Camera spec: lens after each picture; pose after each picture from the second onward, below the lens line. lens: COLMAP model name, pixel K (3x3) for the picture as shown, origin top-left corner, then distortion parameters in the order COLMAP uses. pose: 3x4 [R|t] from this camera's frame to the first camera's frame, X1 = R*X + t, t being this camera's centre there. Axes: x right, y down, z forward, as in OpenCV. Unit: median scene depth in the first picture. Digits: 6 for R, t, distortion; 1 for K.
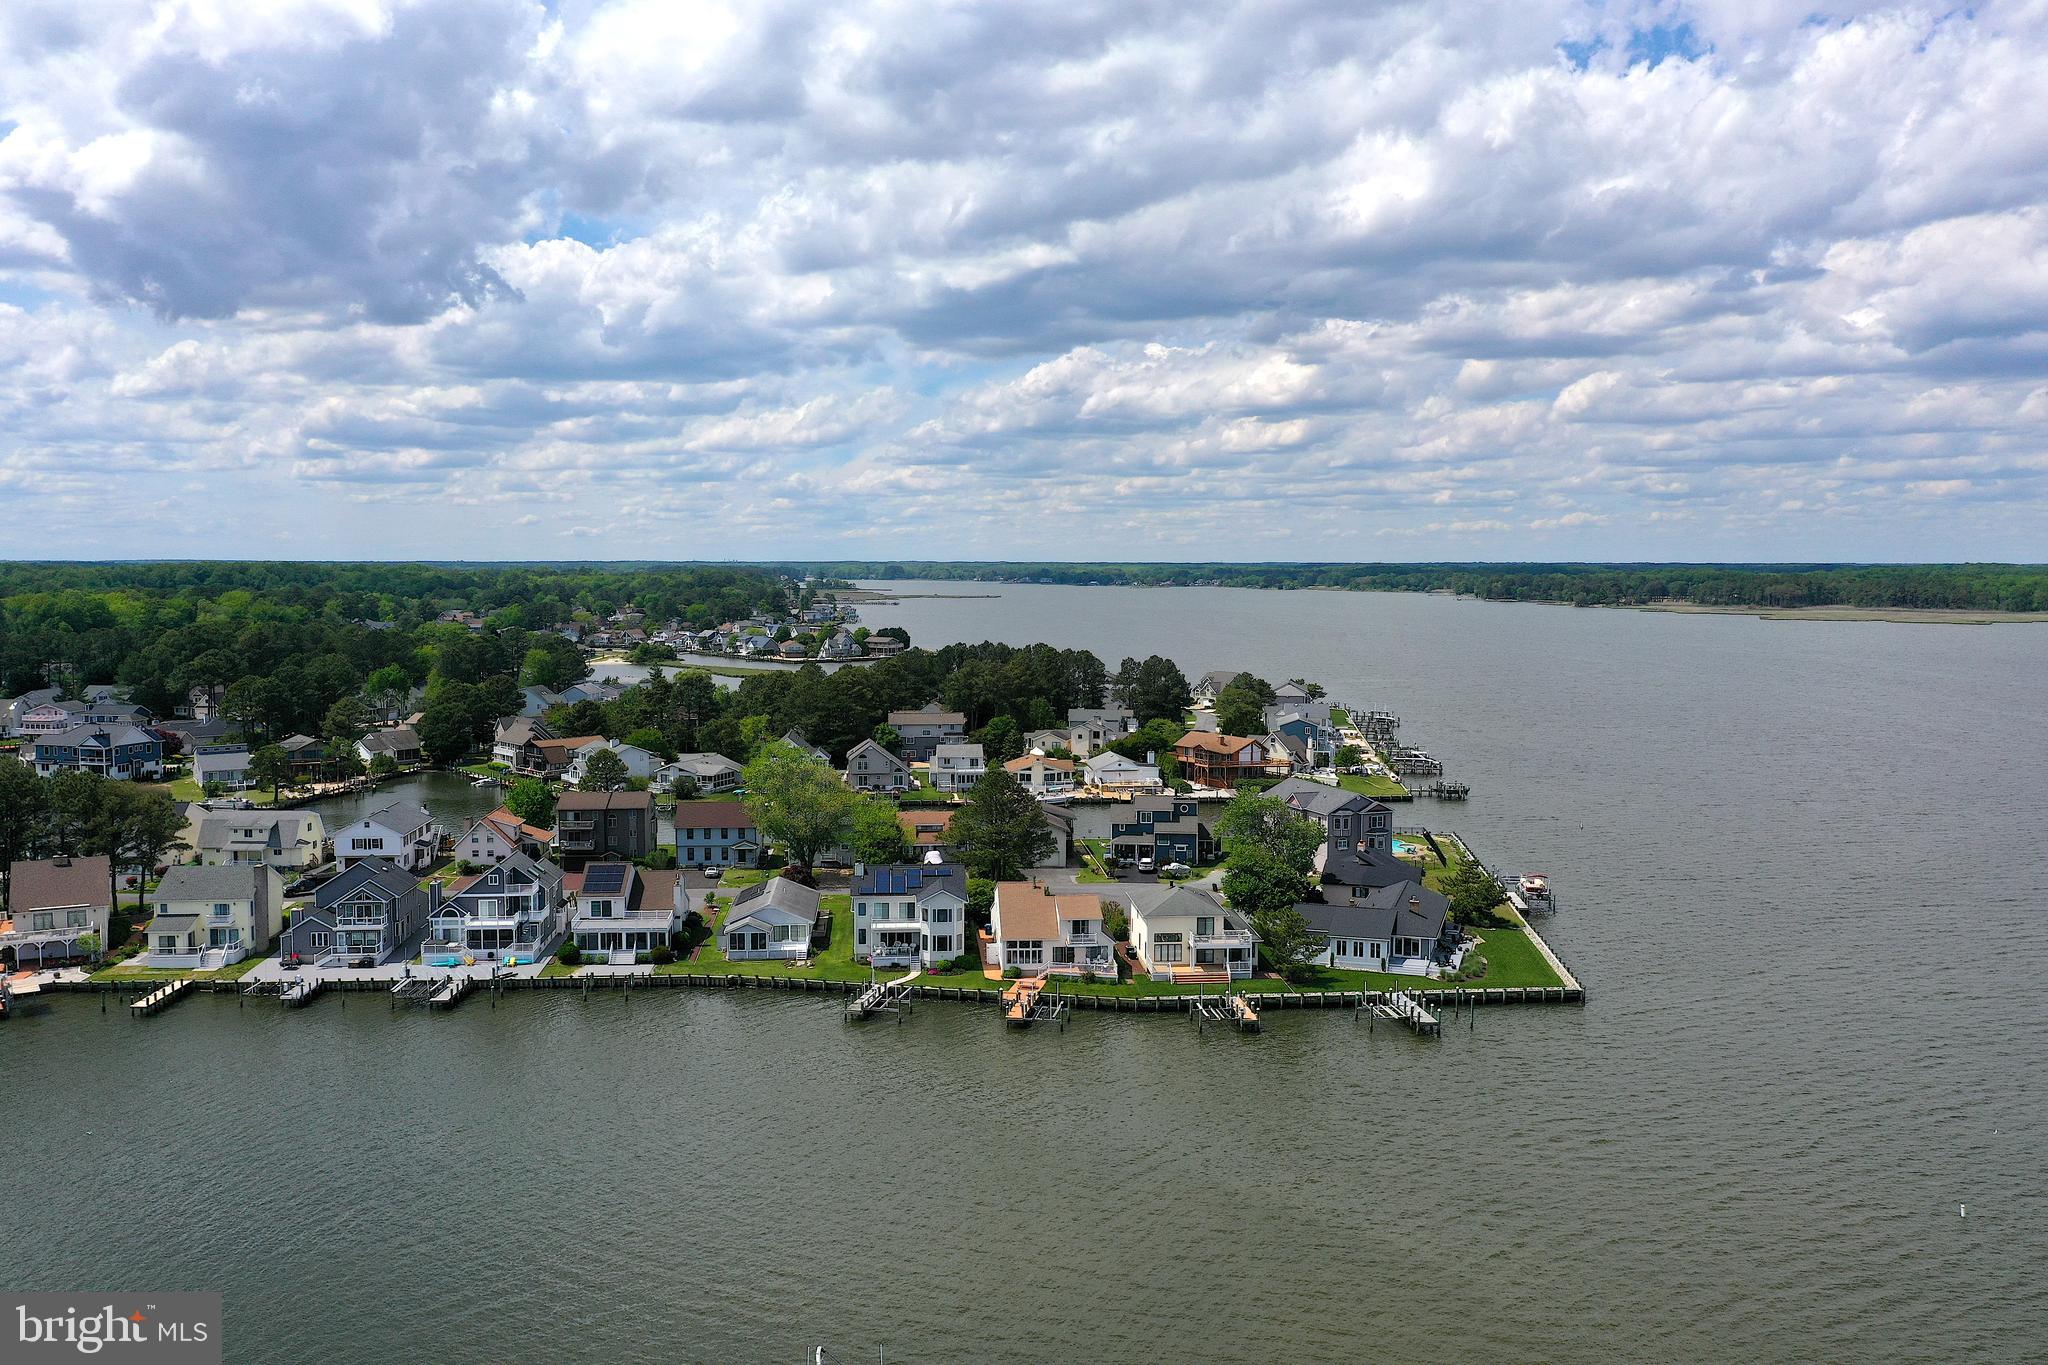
lens RADIAL K [[1627.9, 0, 1007.6], [0, 1627.9, 687.6], [0, 0, 1]] dist [0.001236, 0.001540]
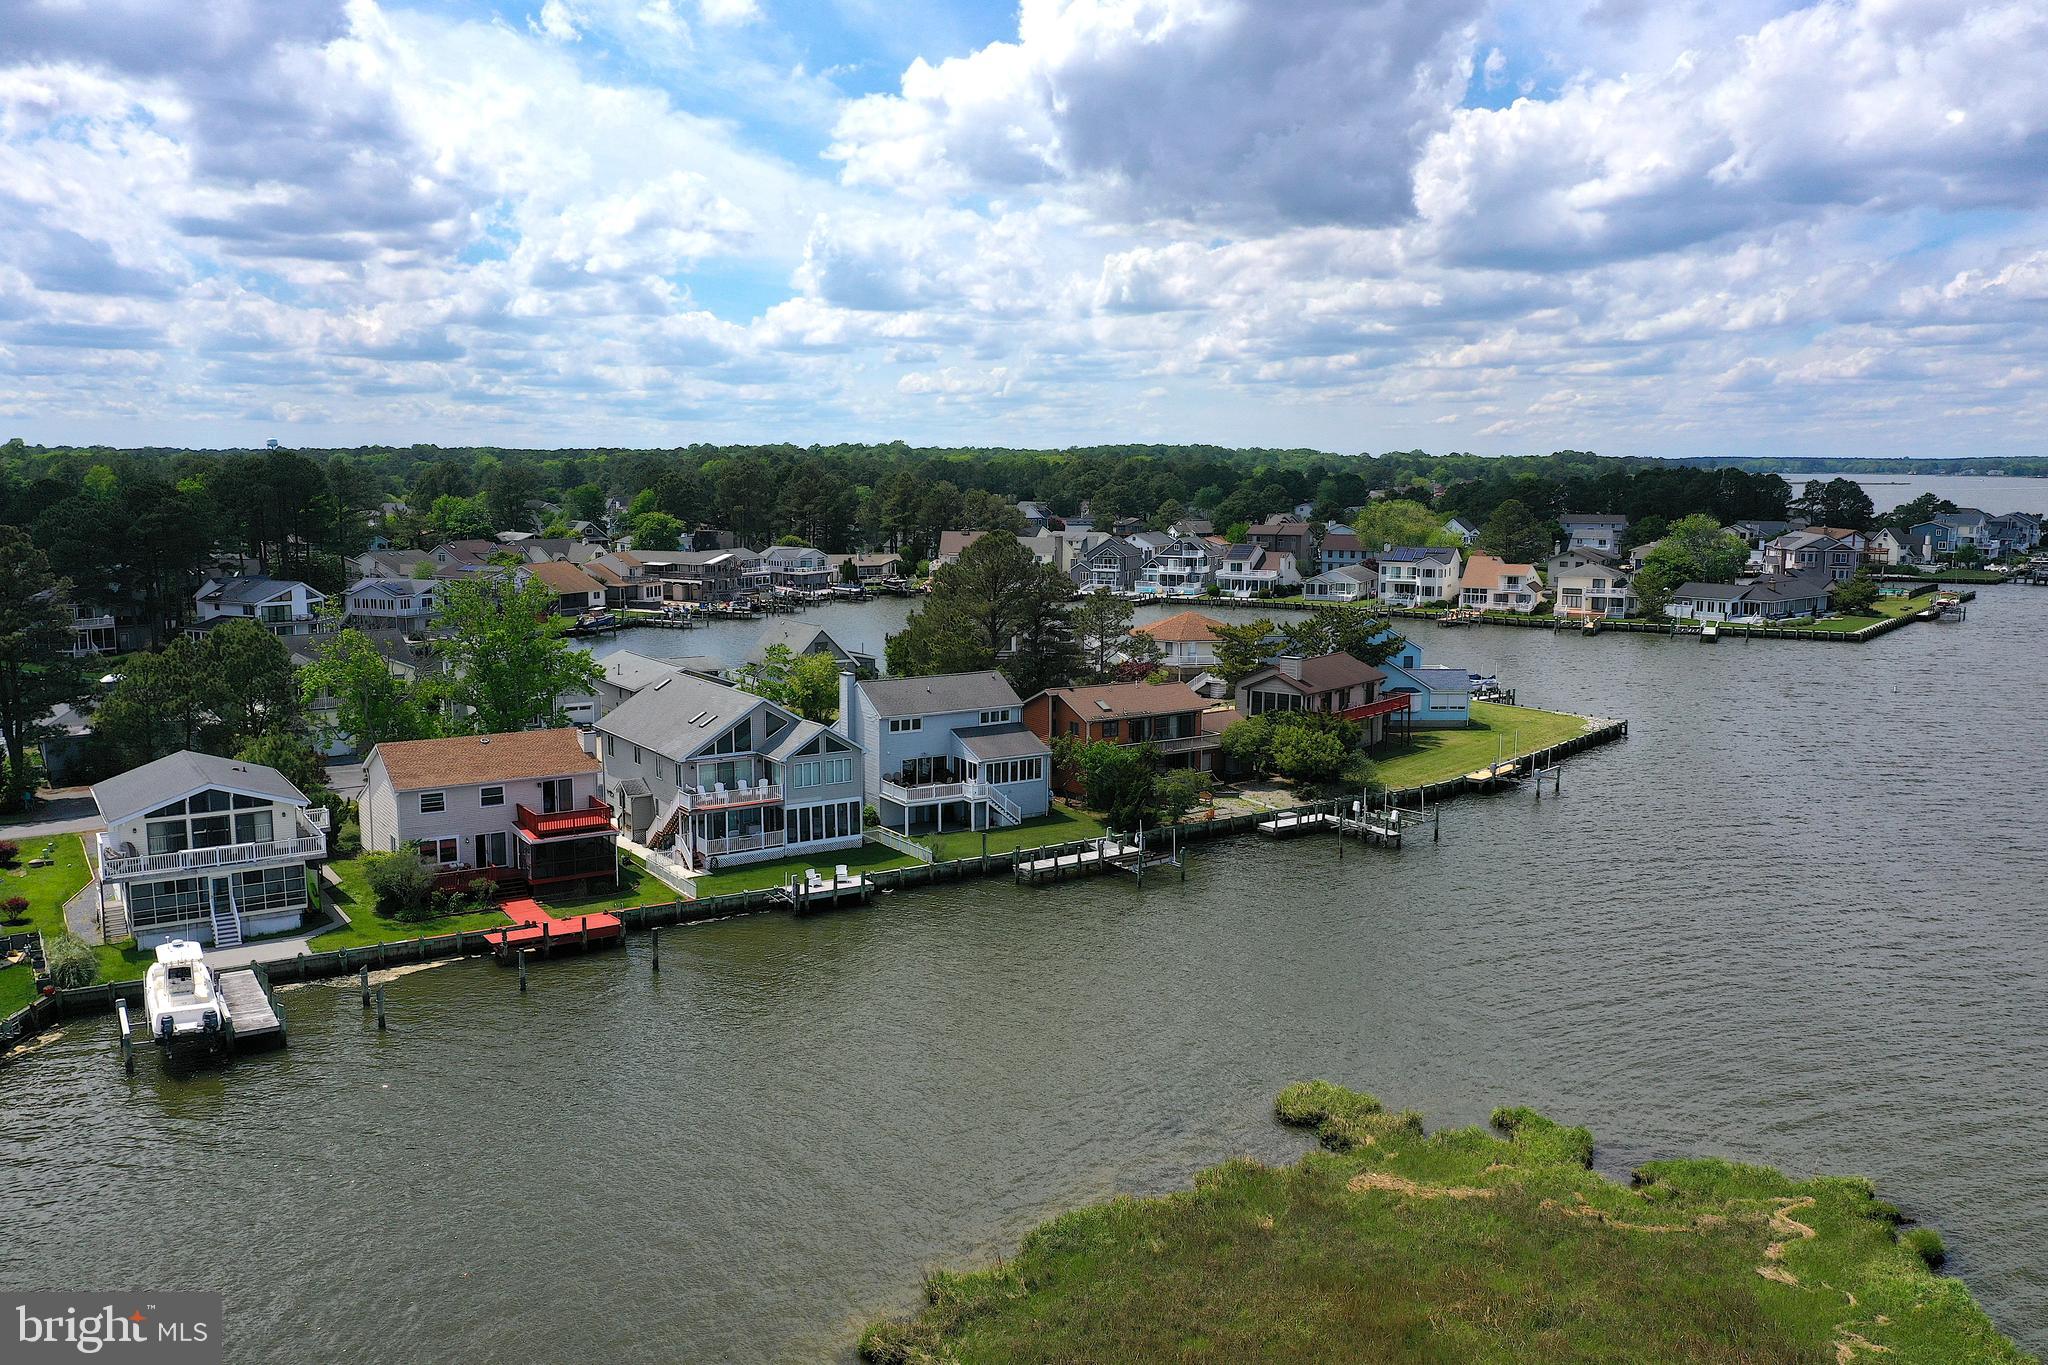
lens RADIAL K [[1627.9, 0, 1036.1], [0, 1627.9, 728.0], [0, 0, 1]] dist [0.001236, 0.001540]
pose [[0.862997, 0.080839, -0.498700, 0.294499], [-0.038234, 0.994735, 0.095083, 0.105213], [0.503761, -0.062989, 0.861544, -0.386377]]
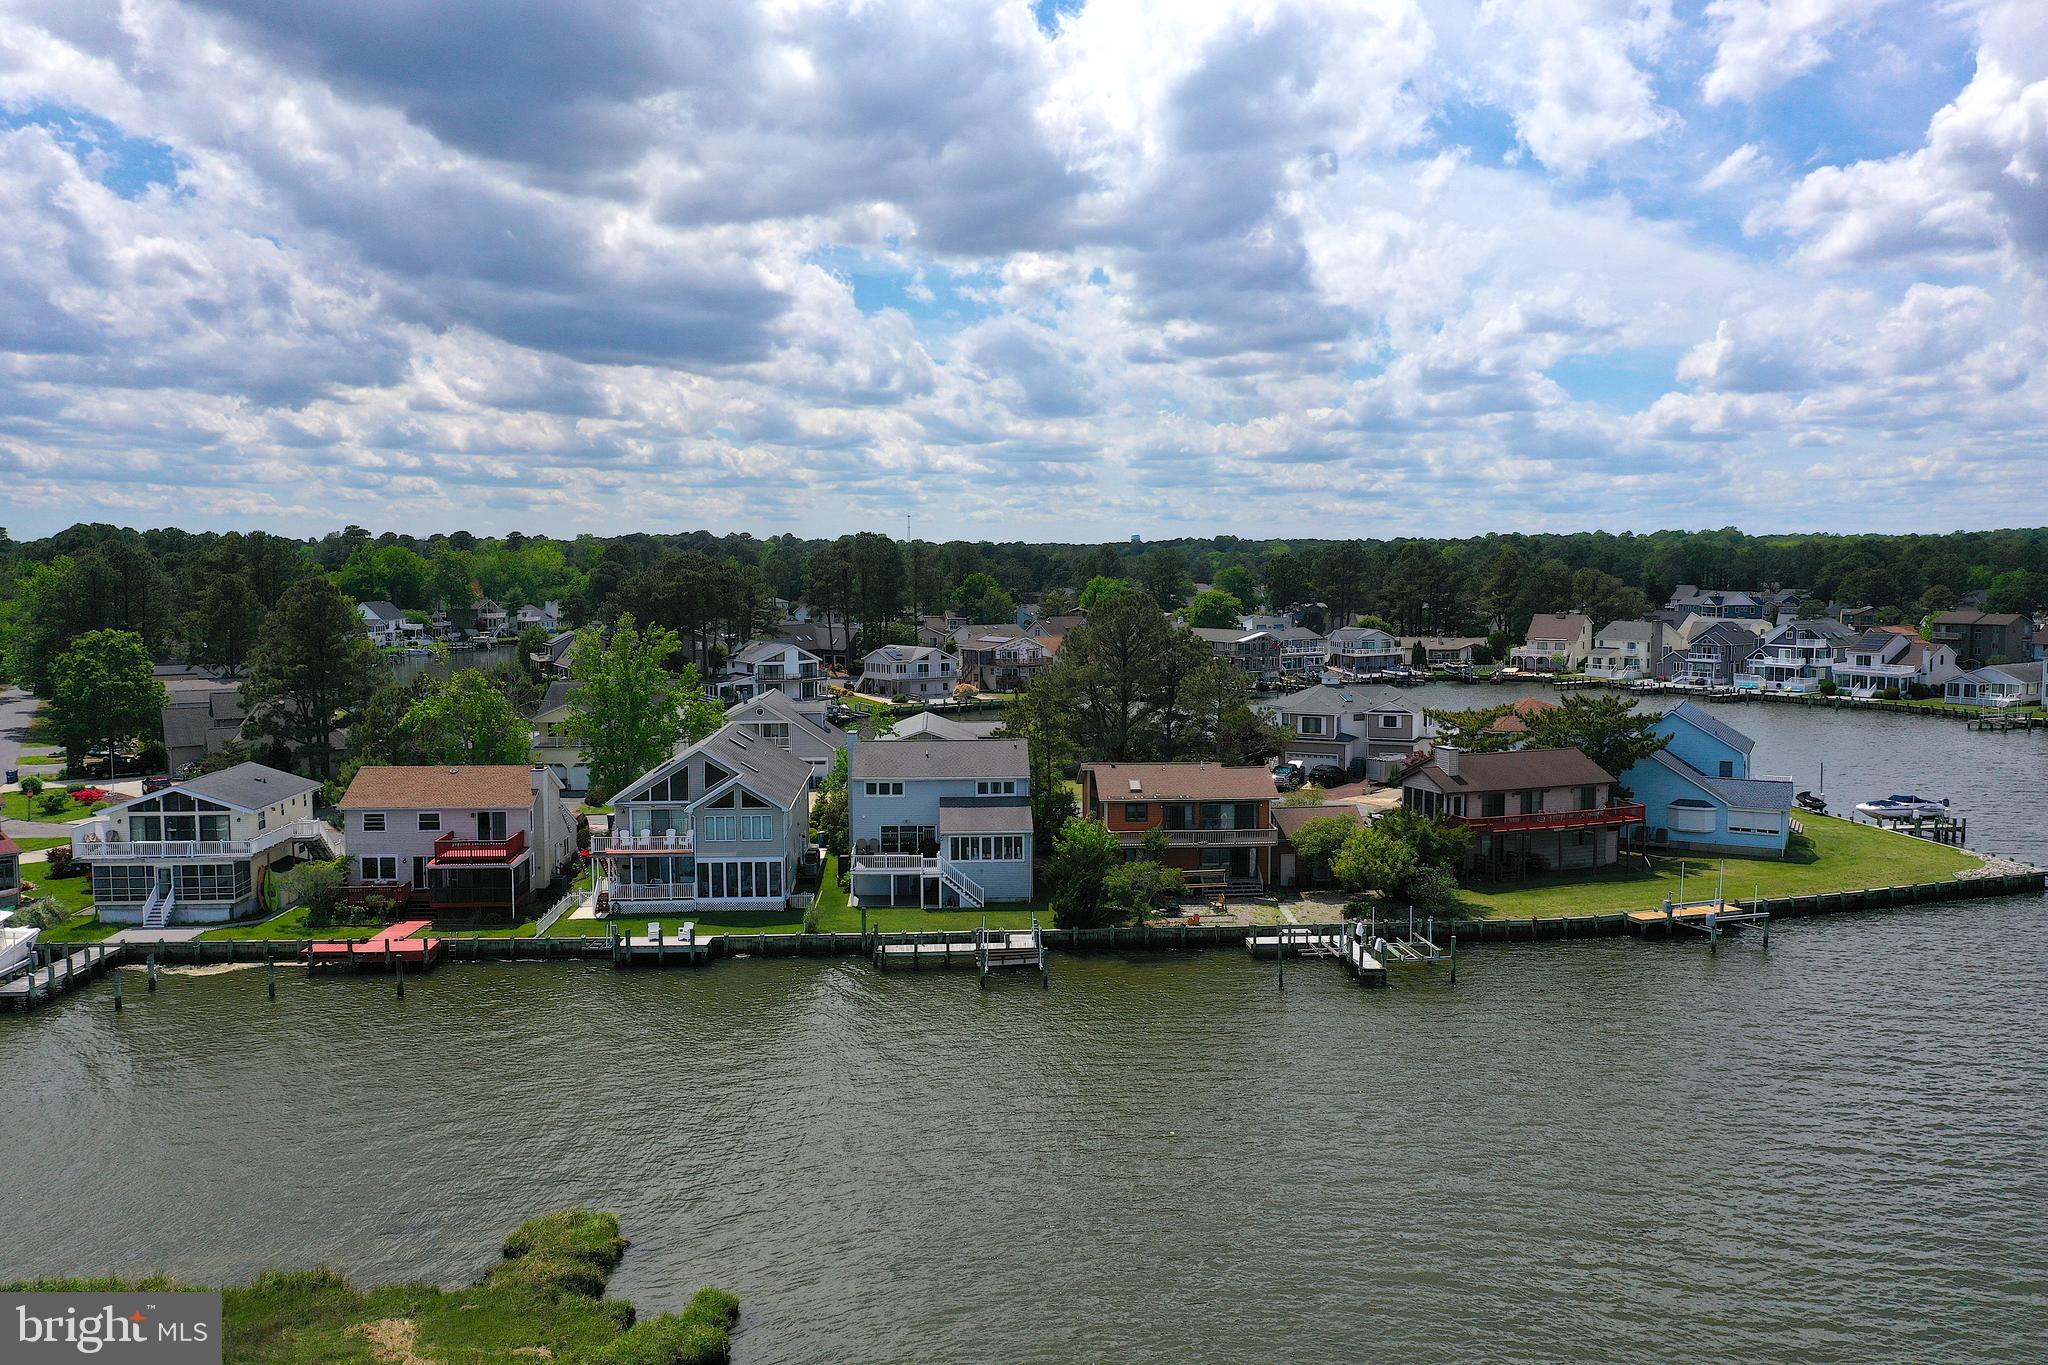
lens RADIAL K [[1627.9, 0, 1028.5], [0, 1627.9, 661.5], [0, 0, 1]] dist [0.001236, 0.001540]
pose [[0.491215, 0.051769, -0.869499, 0.419960], [-0.061191, 0.997817, 0.024840, 0.102867], [0.868886, 0.041004, 0.493310, -0.199612]]
